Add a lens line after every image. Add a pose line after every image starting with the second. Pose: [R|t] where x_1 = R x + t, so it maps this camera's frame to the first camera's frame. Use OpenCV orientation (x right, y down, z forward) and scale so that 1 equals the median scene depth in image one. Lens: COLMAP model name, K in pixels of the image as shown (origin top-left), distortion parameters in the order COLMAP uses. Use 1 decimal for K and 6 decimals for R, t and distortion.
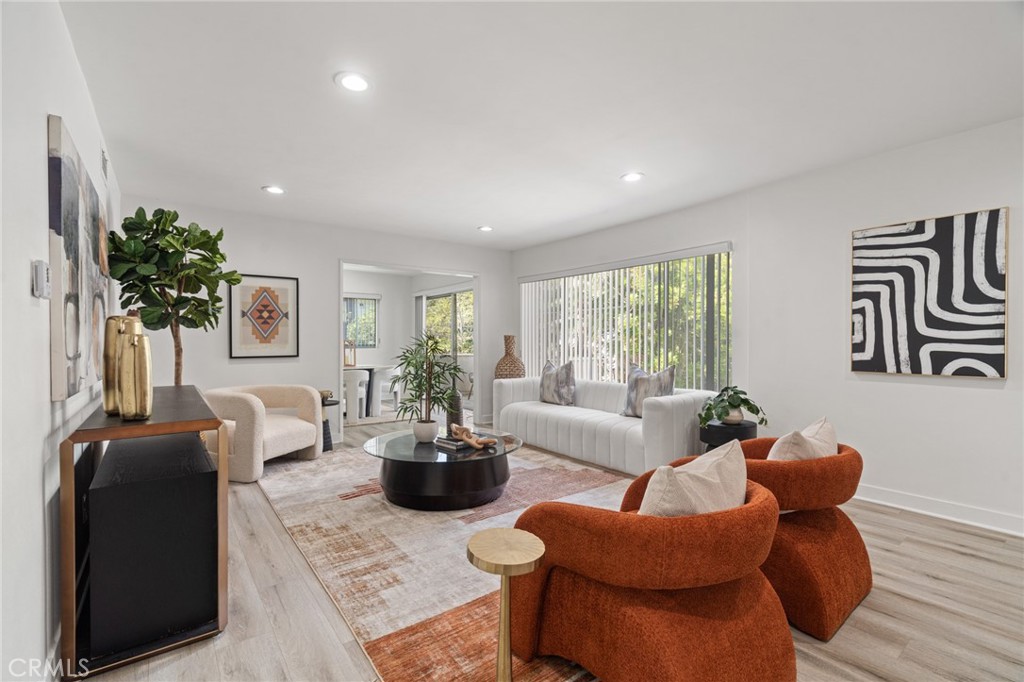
lens RADIAL K [[456.4, 0, 511.2], [0, 456.4, 343.6], [0, 0, 1]] dist [-0.013520, 0.004428]
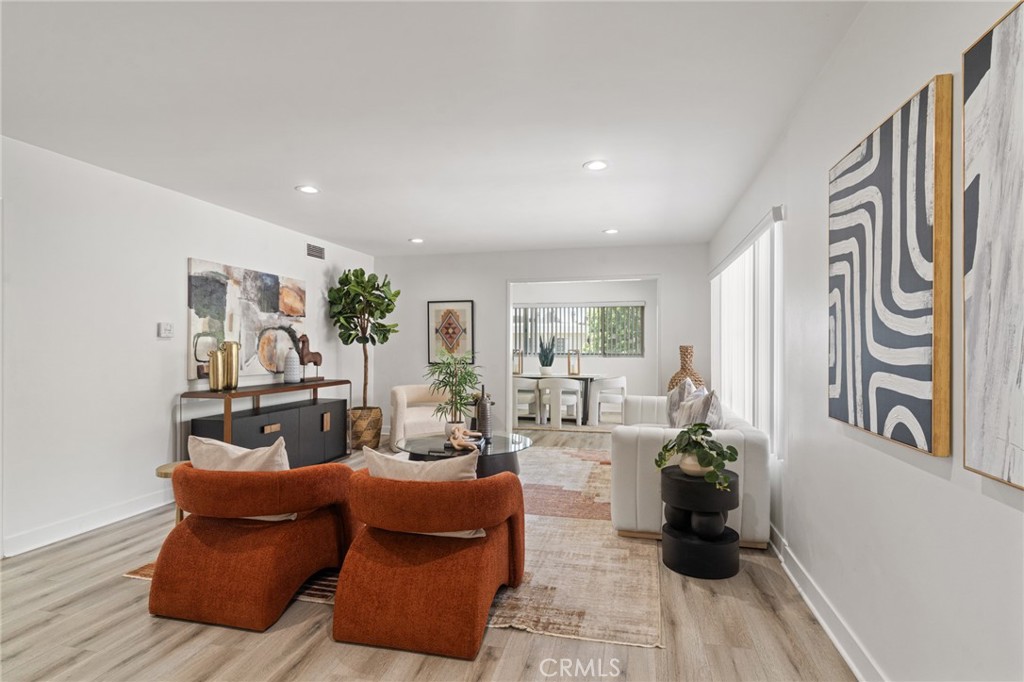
lens RADIAL K [[524.0, 0, 509.9], [0, 524.0, 345.3], [0, 0, 1]] dist [0.002482, 0.000169]
pose [[0.626611, -0.000241, -0.779332, 0.943800], [-0.006227, 0.999966, -0.005316, -0.021031], [0.779308, 0.008183, 0.626588, 0.260824]]
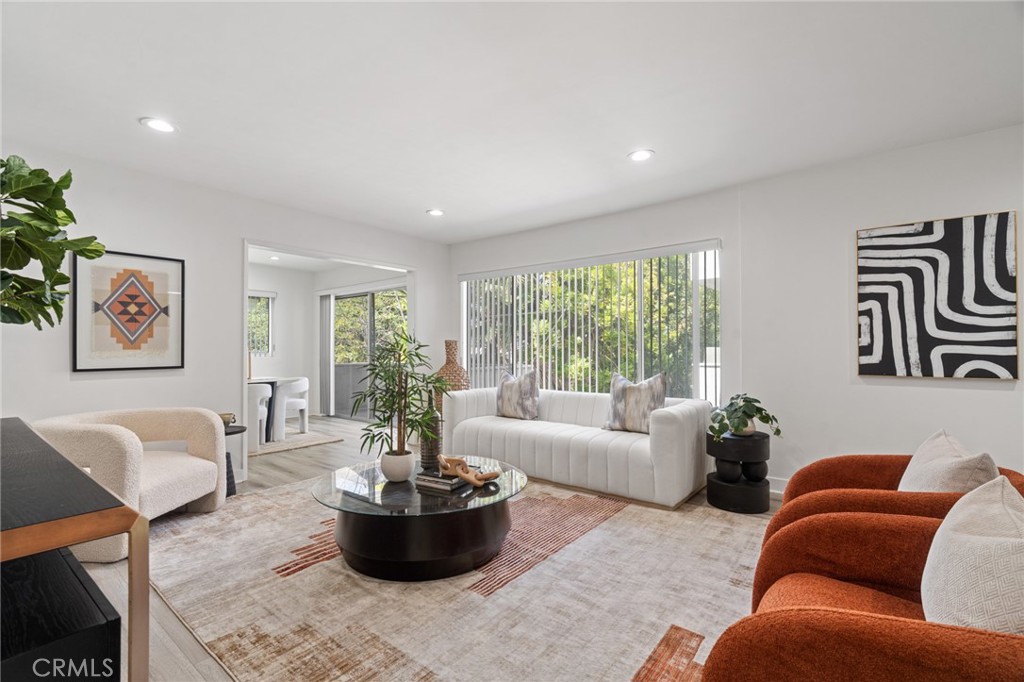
lens RADIAL K [[456.4, 0, 510.1], [0, 456.4, 344.0], [0, 0, 1]] dist [-0.013520, 0.004428]
pose [[0.969418, -0.000667, 0.245415, -0.190115], [0.004787, 0.999857, -0.016193, 0.006270], [-0.245369, 0.016873, 0.969283, 0.230160]]
